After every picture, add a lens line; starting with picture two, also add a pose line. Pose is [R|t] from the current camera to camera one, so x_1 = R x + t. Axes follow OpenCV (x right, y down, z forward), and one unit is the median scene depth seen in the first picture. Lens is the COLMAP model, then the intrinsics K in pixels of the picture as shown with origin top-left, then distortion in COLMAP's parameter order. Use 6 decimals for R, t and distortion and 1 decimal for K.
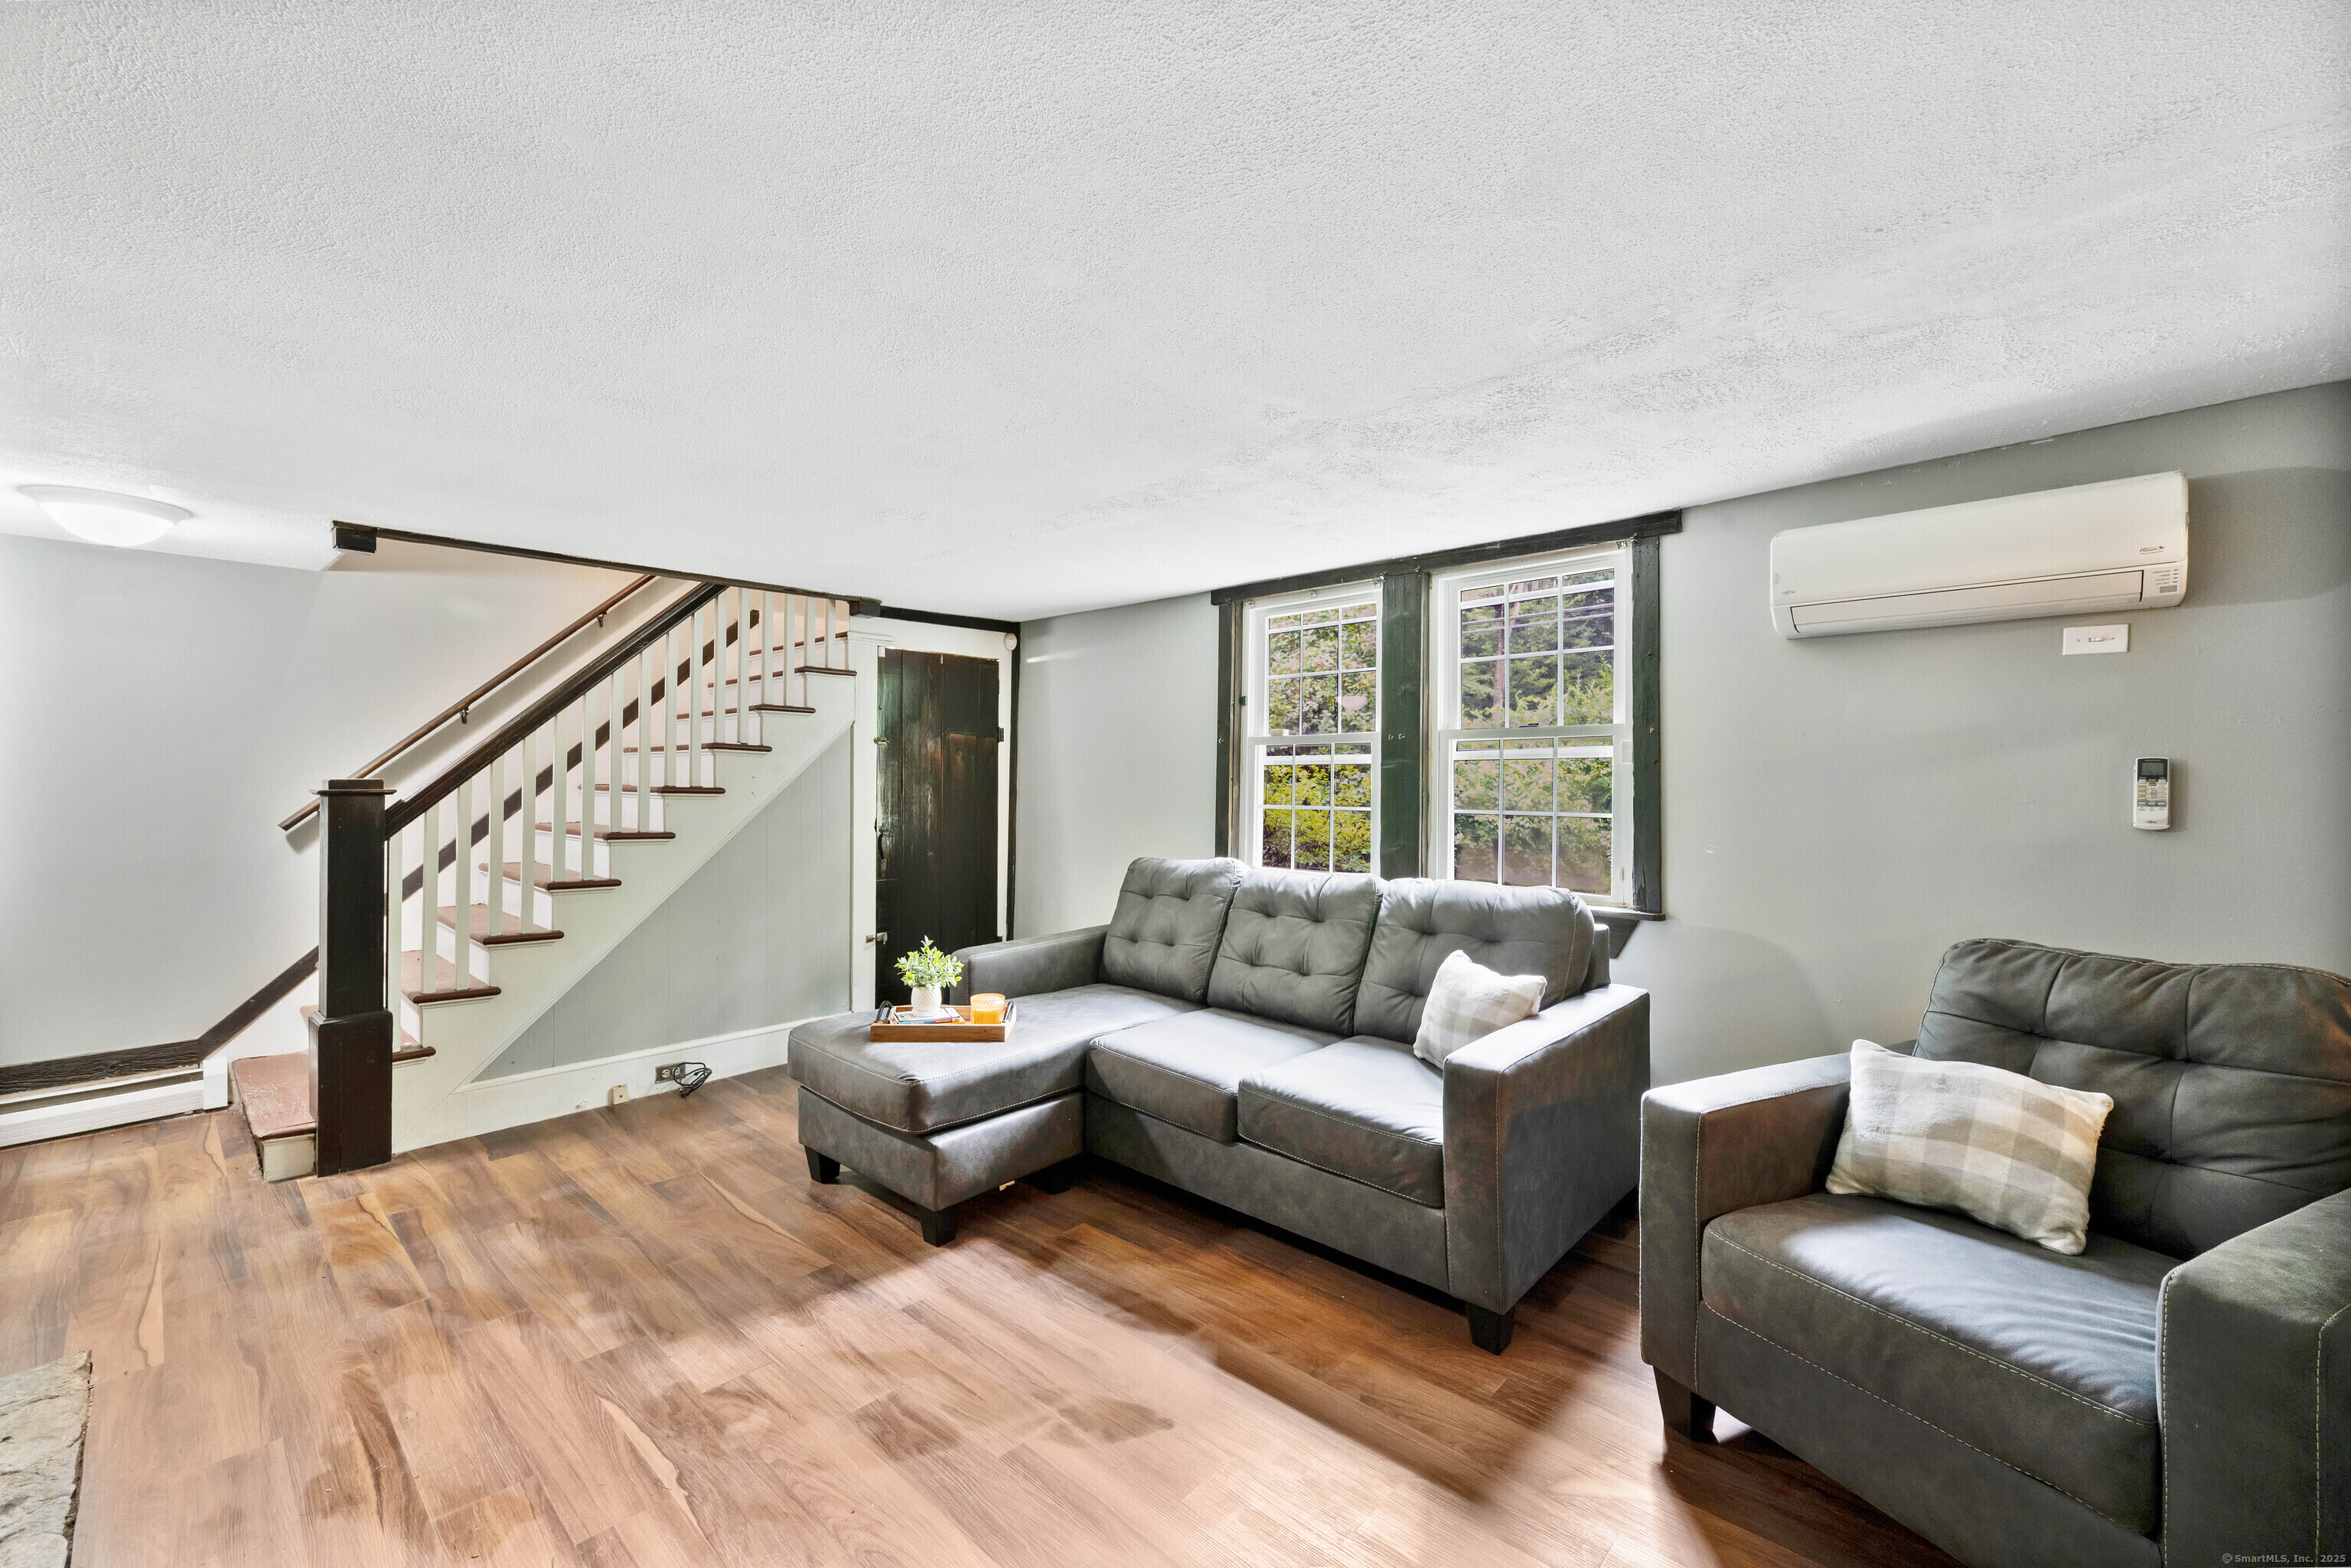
lens RADIAL K [[931.1, 0, 1175.5], [0, 931.1, 784.0], [0, 0, 1]] dist [-0.000235, -0.000033]
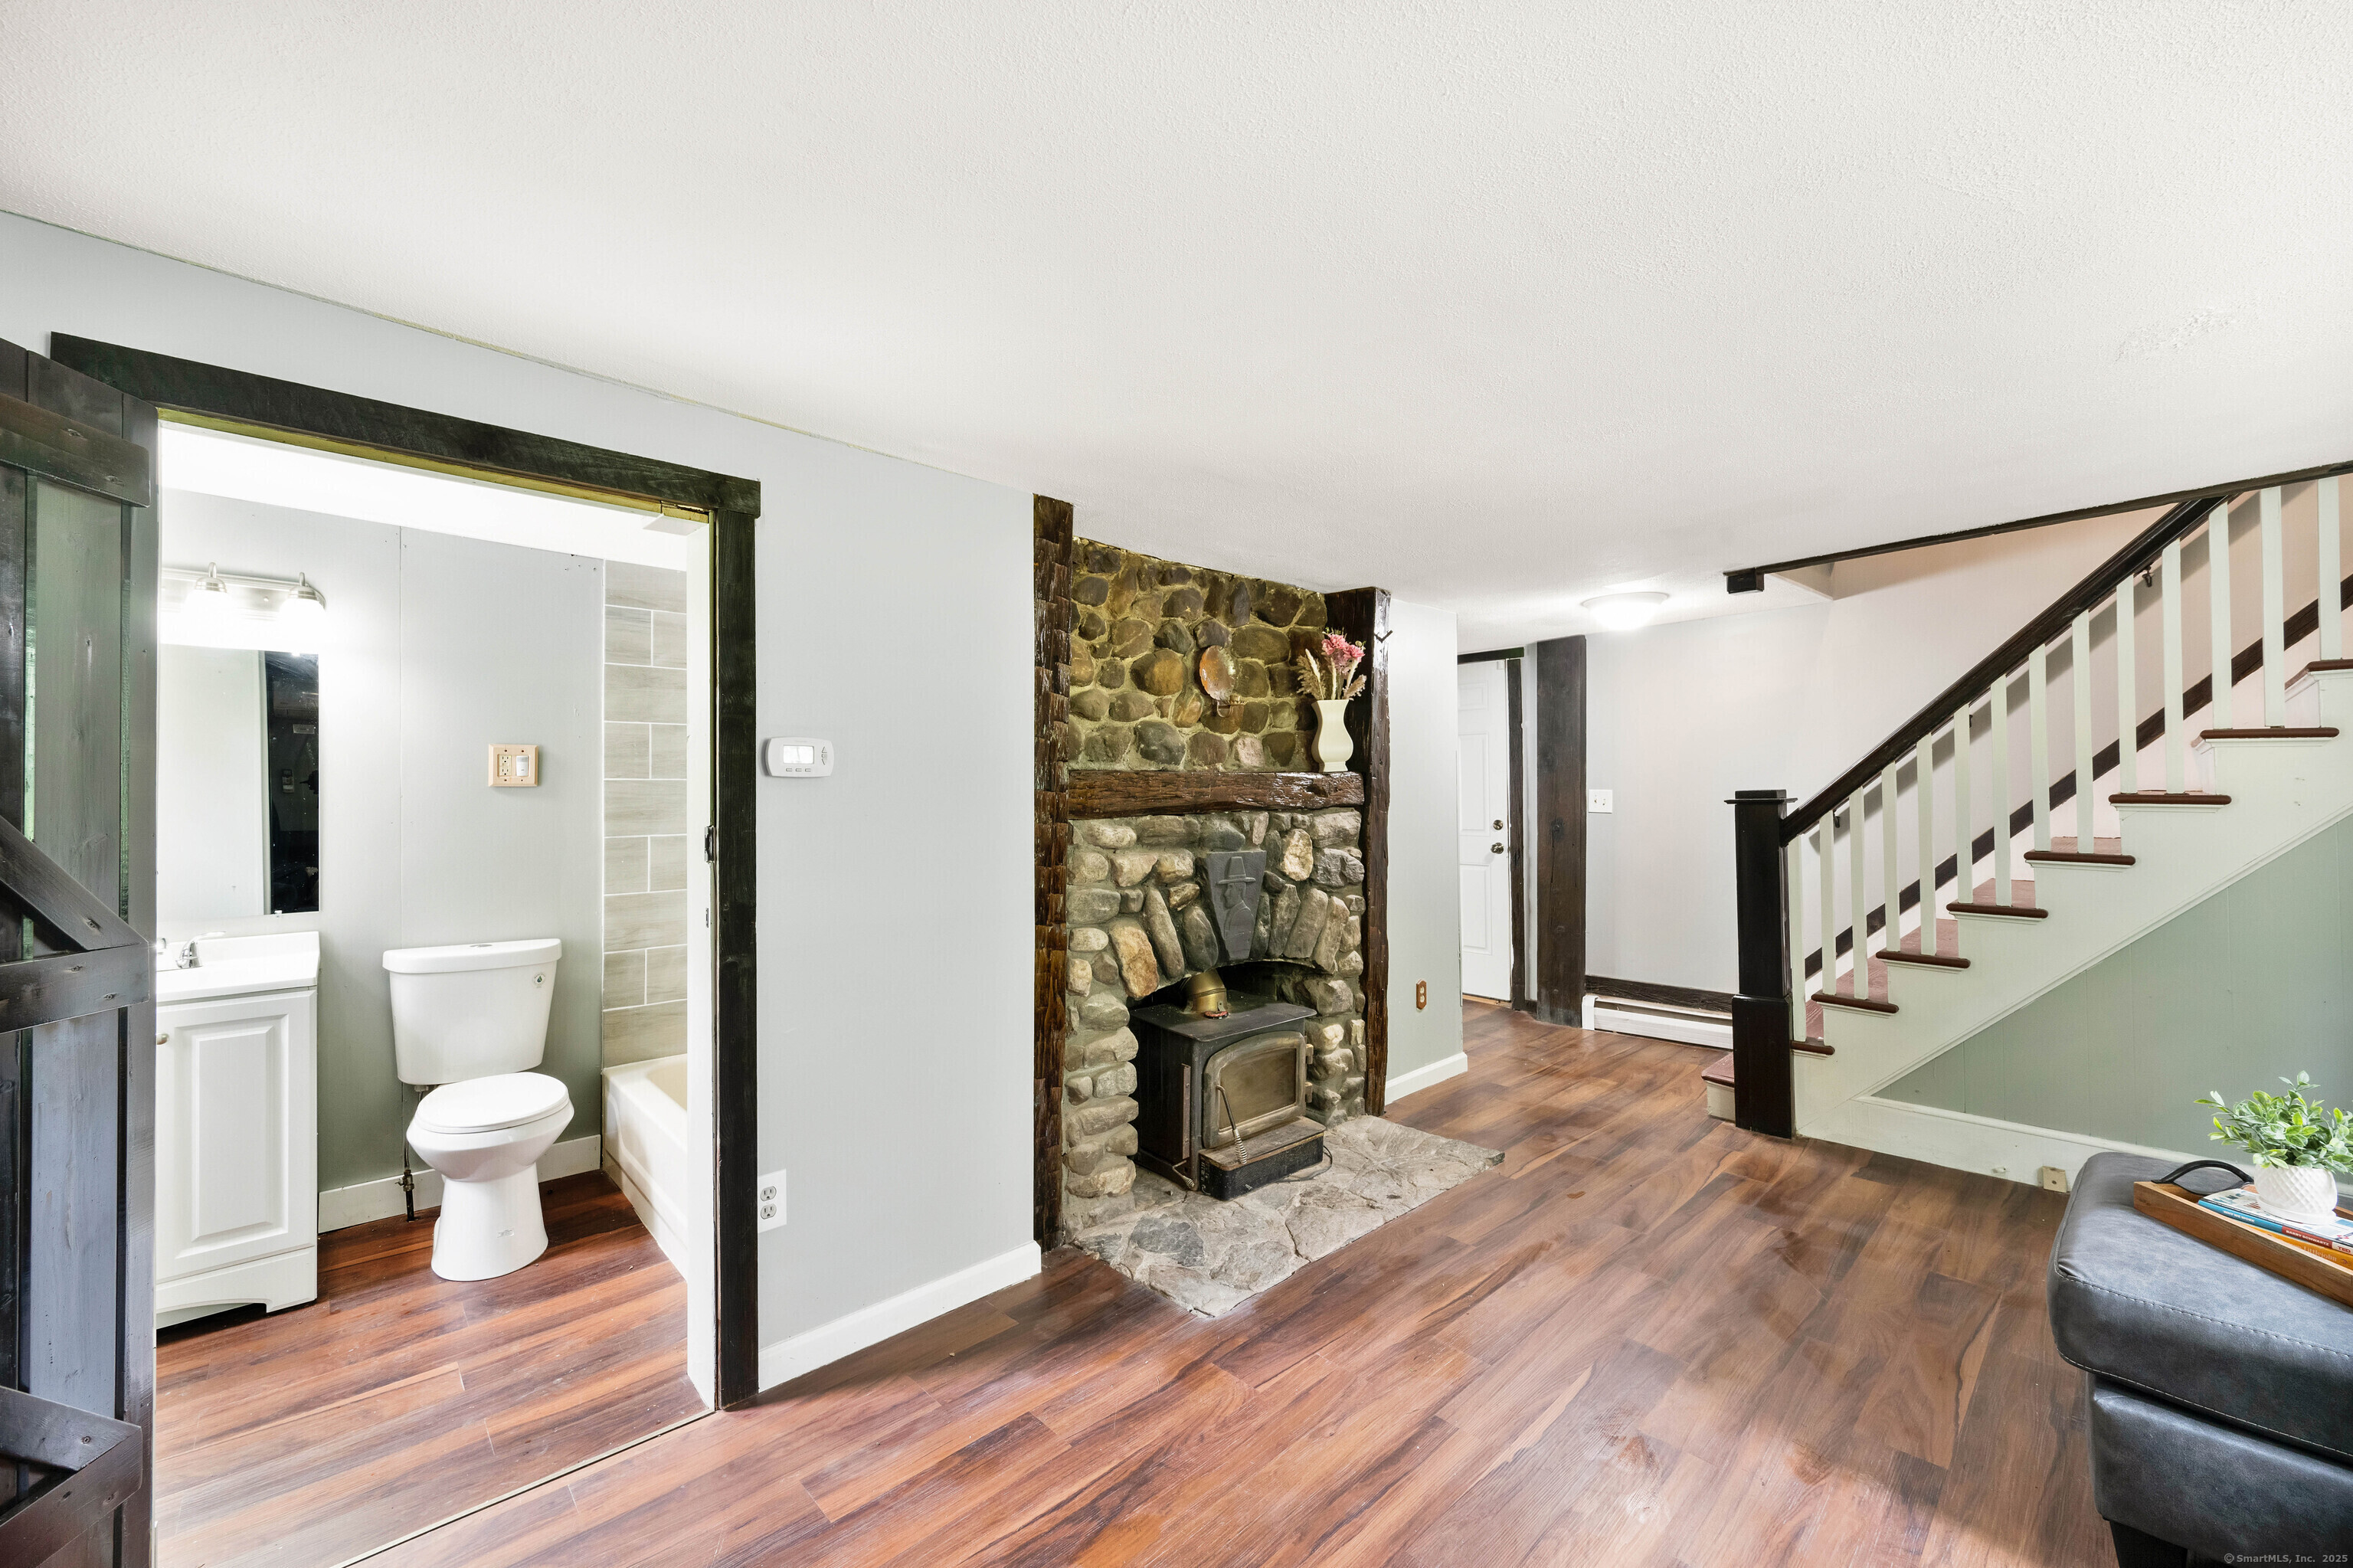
lens RADIAL K [[931.9, 0, 1176.5], [0, 931.9, 784.0], [0, 0, 1]] dist [-0.000235, -0.000033]
pose [[-0.078370, -0.014139, -0.996824, 0.319221], [0.012788, 0.999803, -0.015187, -0.002840], [0.996842, -0.013937, -0.078173, 0.389468]]
